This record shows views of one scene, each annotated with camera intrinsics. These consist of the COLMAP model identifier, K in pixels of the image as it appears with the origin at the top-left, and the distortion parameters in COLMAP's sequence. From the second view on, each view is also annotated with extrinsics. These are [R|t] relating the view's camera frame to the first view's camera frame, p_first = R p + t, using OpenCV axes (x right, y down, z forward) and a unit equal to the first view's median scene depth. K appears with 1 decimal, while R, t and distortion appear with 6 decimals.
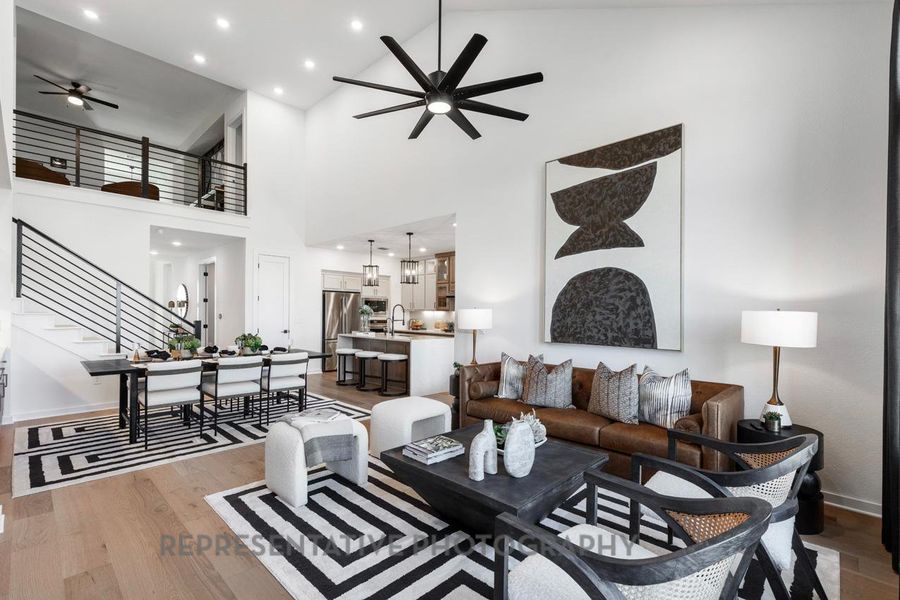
lens RADIAL K [[403.2, 0, 449.1], [0, 403.2, 311.9], [0, 0, 1]] dist [0.000607, 0.000201]
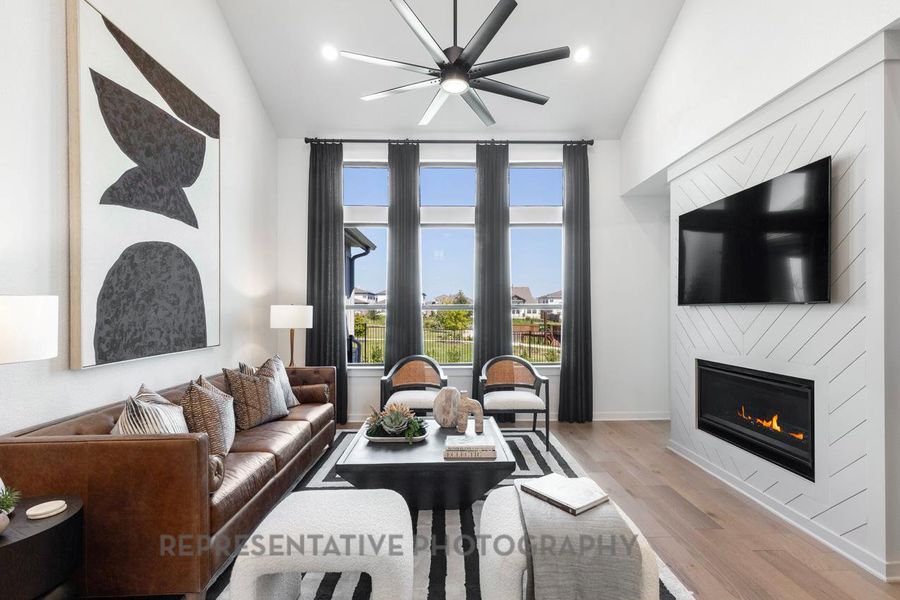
lens RADIAL K [[408.4, 0, 448.5], [0, 408.4, 305.6], [0, 0, 1]] dist [0.000074, 0.000369]
pose [[-0.701721, -0.004126, 0.712440, -0.407345], [-0.006448, 0.999979, -0.000560, -0.002333], [-0.712422, -0.004987, -0.701733, 1.001089]]
